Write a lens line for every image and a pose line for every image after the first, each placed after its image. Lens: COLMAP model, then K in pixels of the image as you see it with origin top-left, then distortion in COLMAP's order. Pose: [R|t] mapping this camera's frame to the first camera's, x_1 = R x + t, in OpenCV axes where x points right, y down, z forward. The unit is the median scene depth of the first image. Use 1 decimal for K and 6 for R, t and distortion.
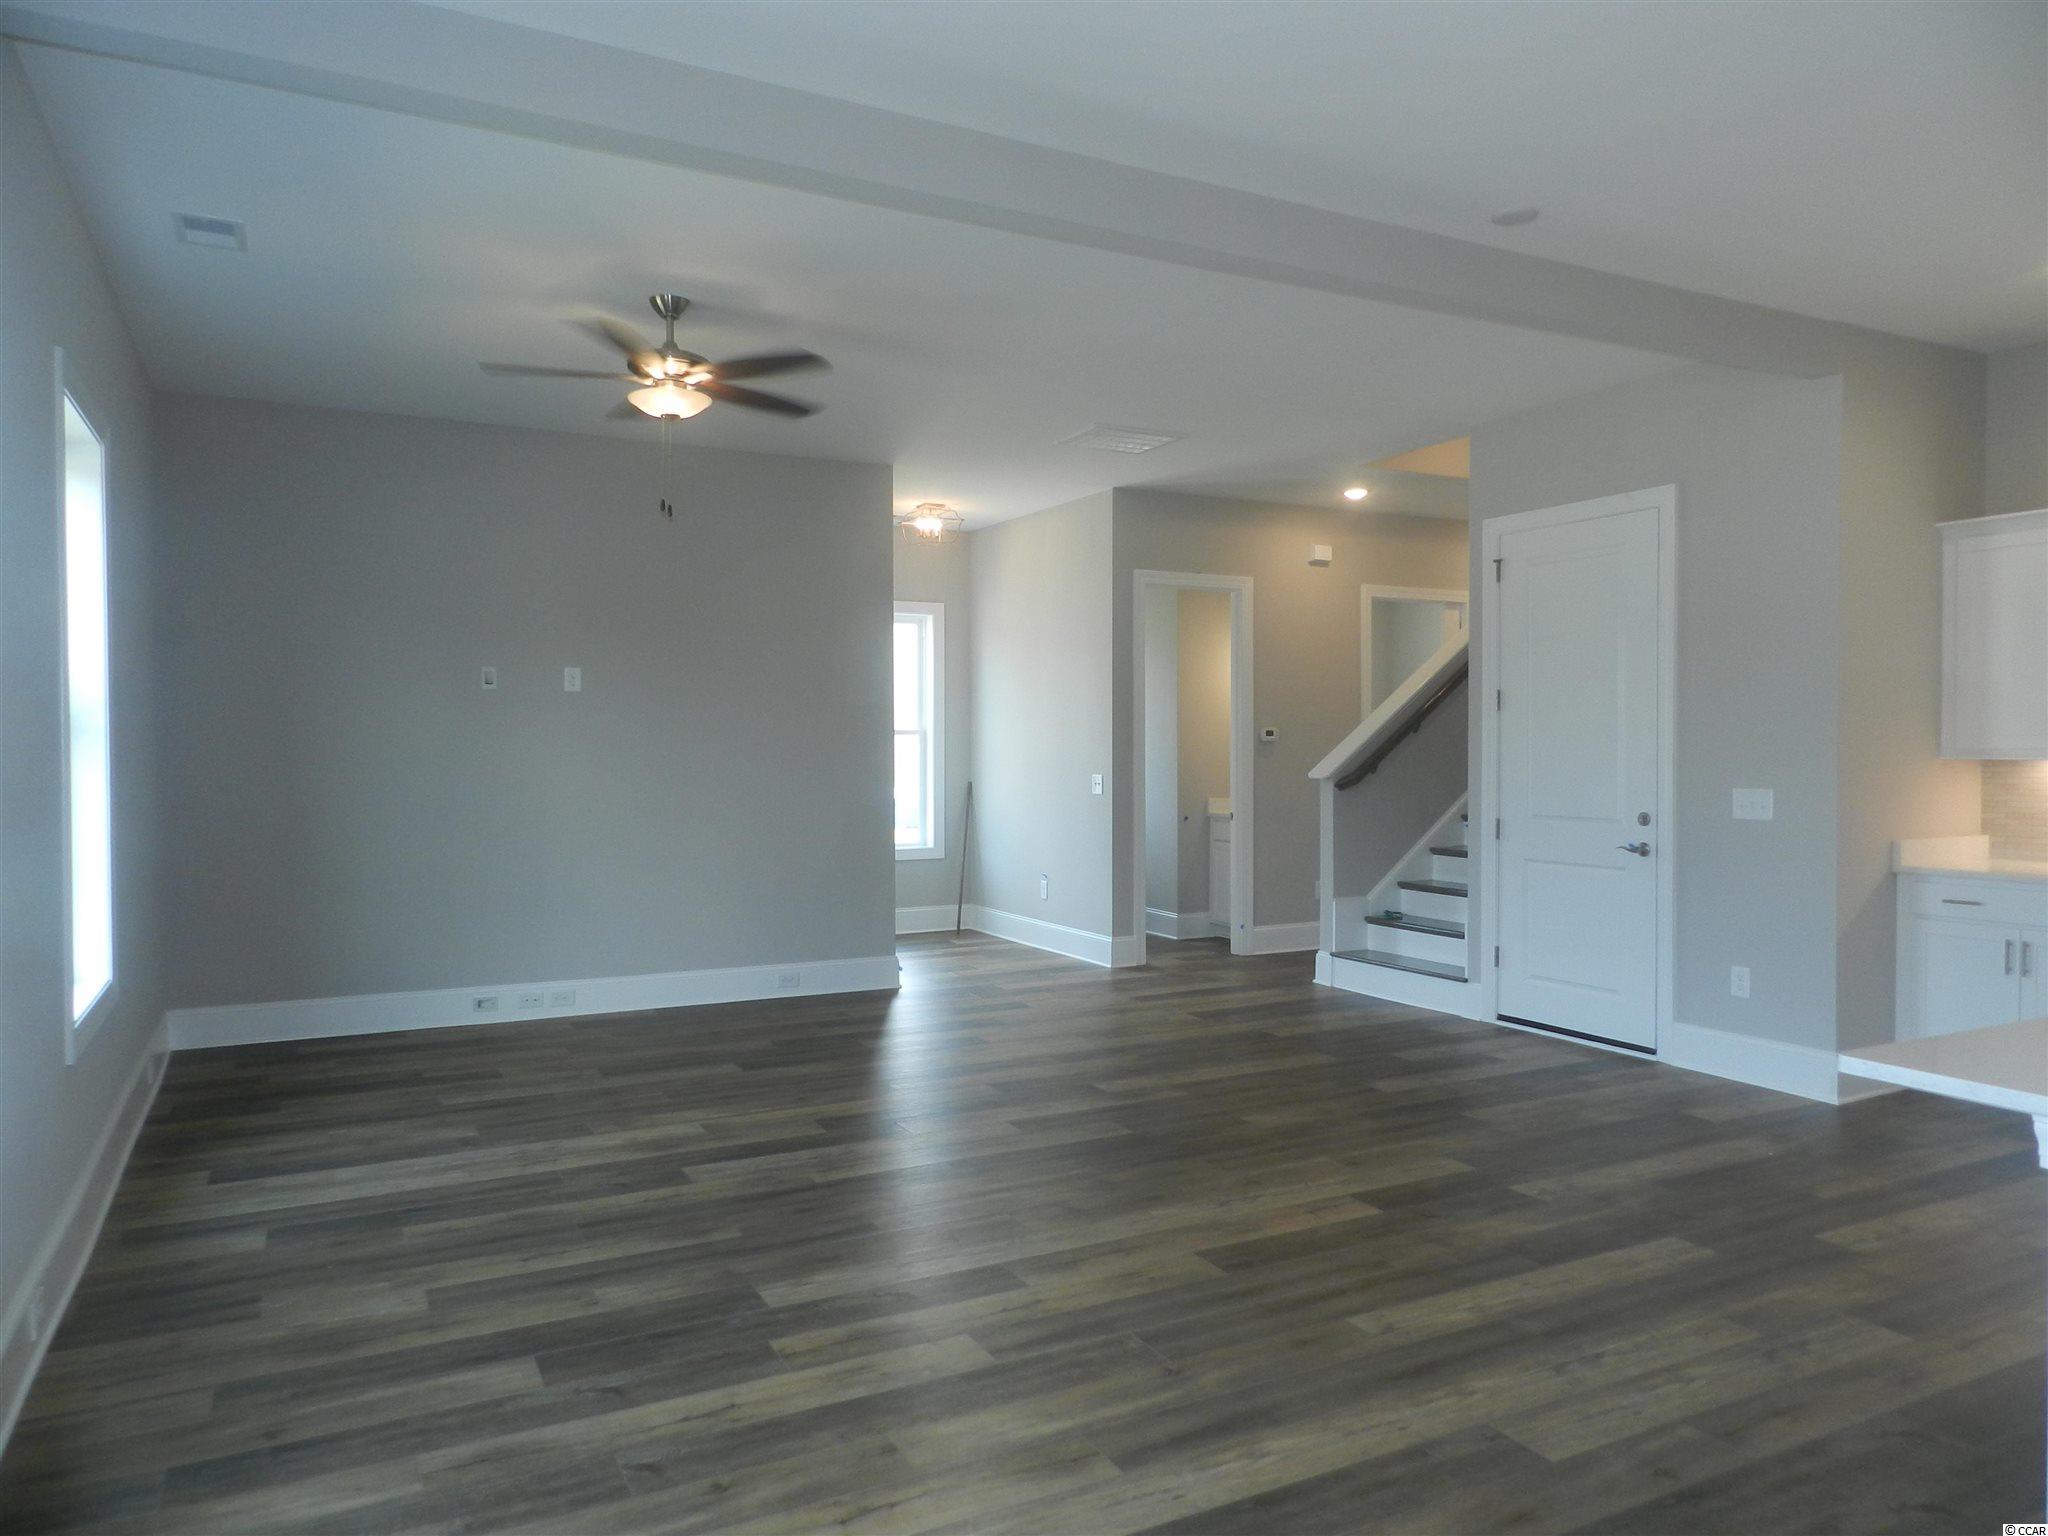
lens RADIAL K [[1369.8, 0, 1023.9], [0, 1369.8, 756.7], [0, 0, 1]] dist [-0.001511, -0.000284]
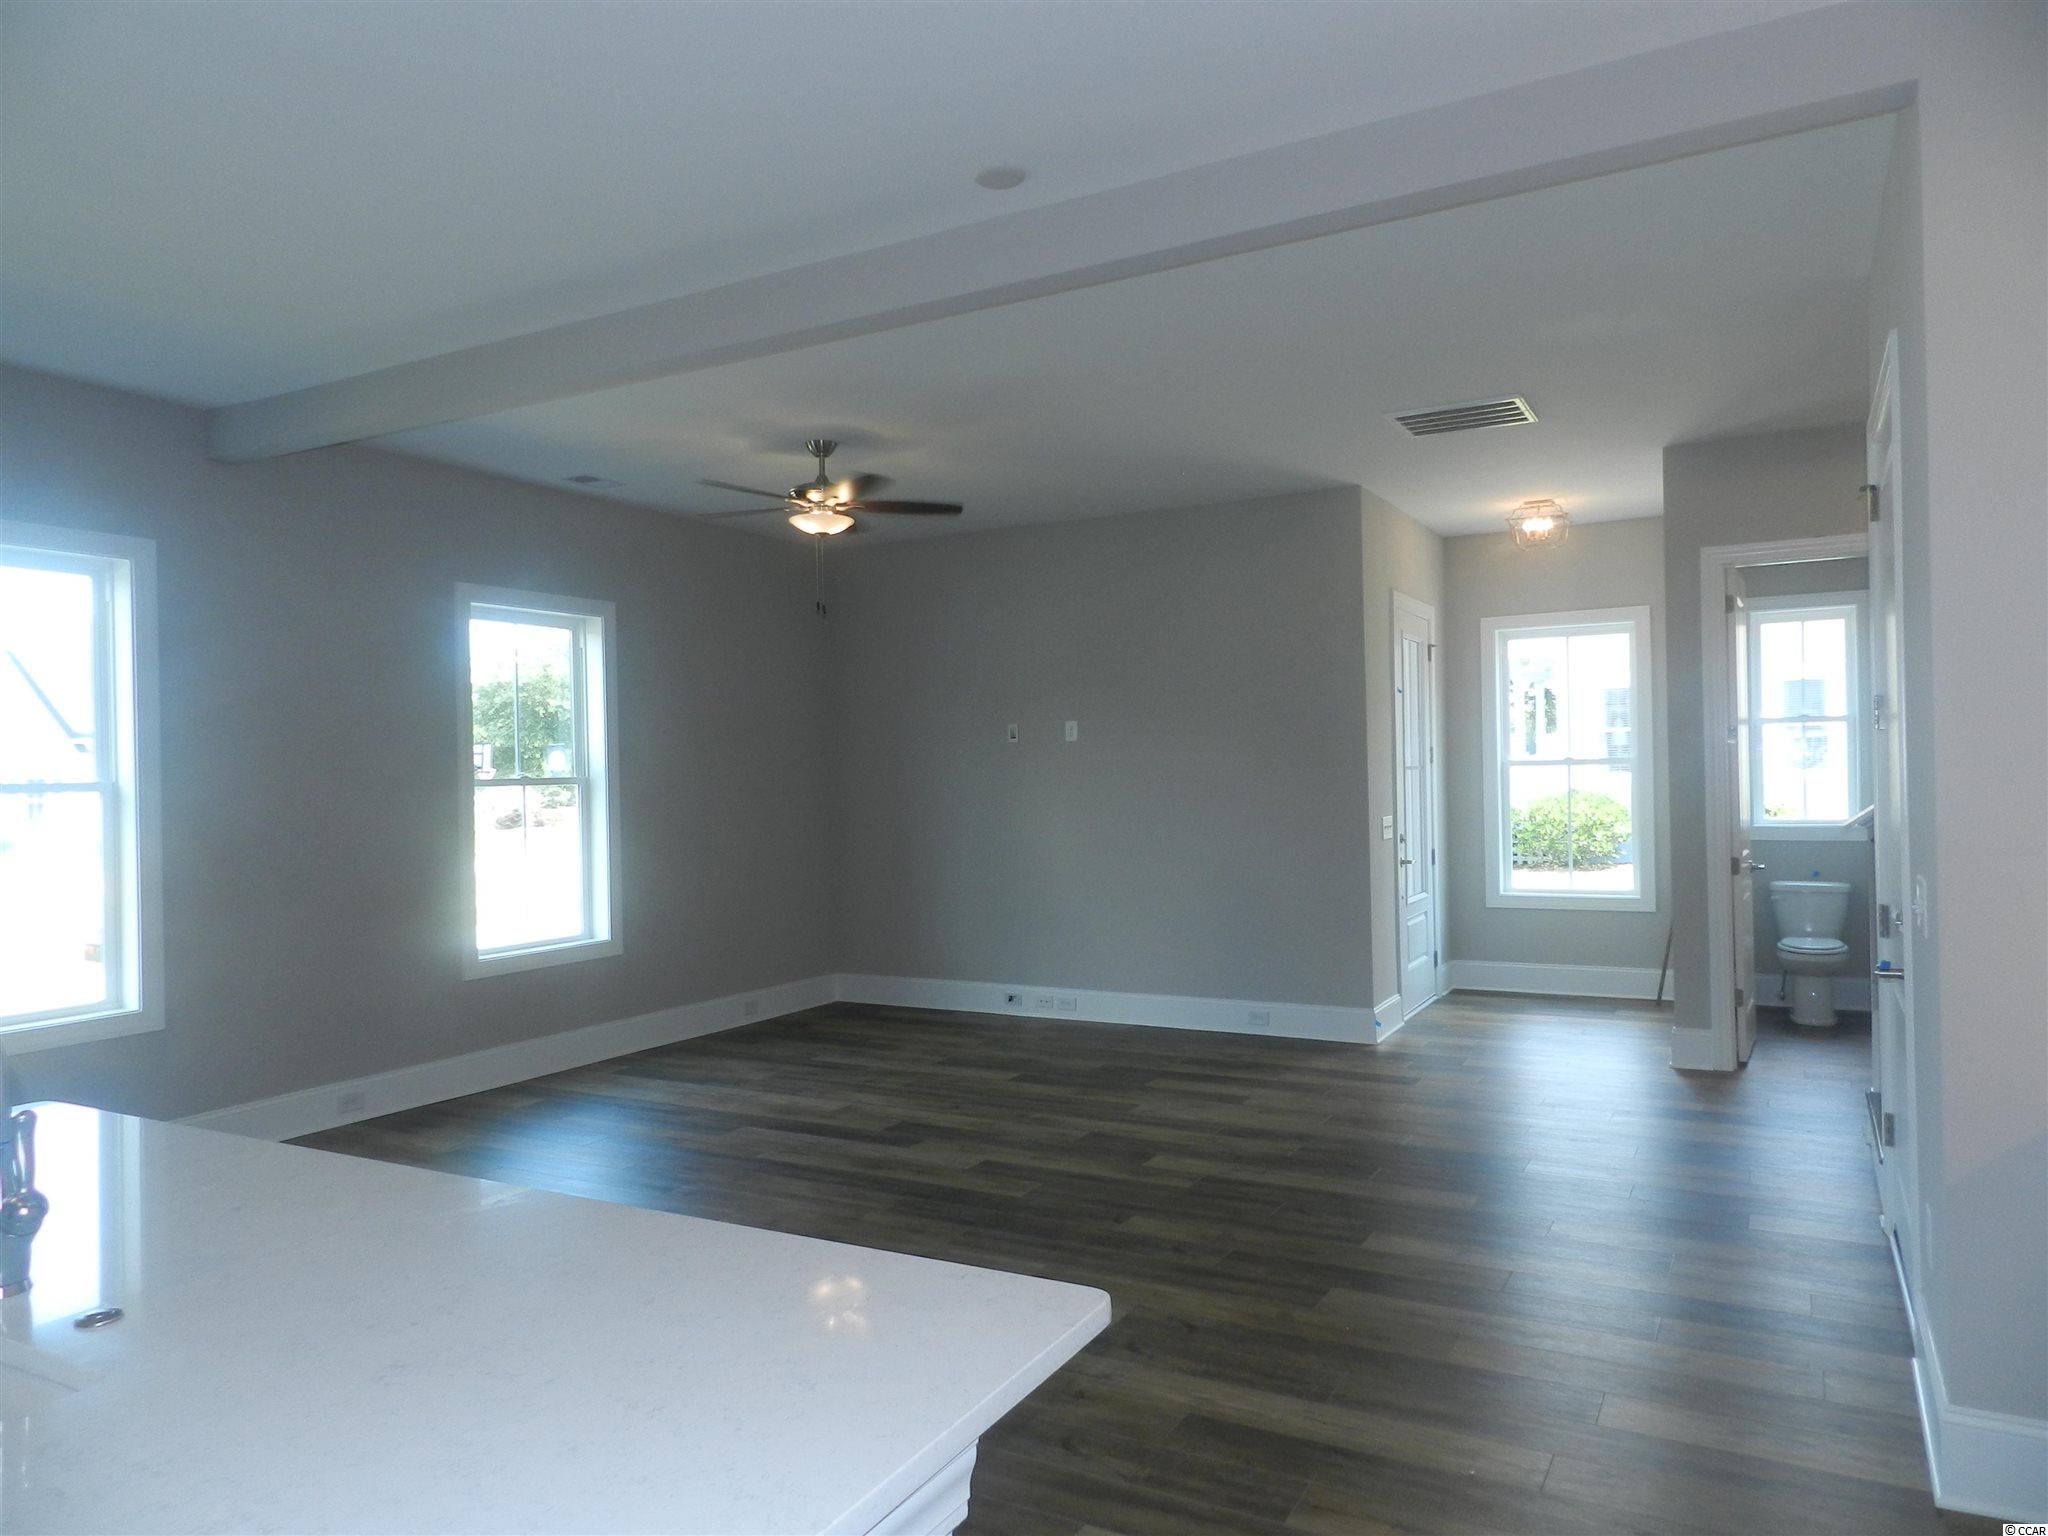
lens RADIAL K [[1369.8, 0, 1012.1], [0, 1369.8, 772.5], [0, 0, 1]] dist [-0.001511, -0.000284]
pose [[0.550353, -0.010585, -0.834865, 0.648751], [0.011440, 0.999921, -0.005136, -0.016413], [0.834854, -0.006724, 0.550431, 0.334231]]
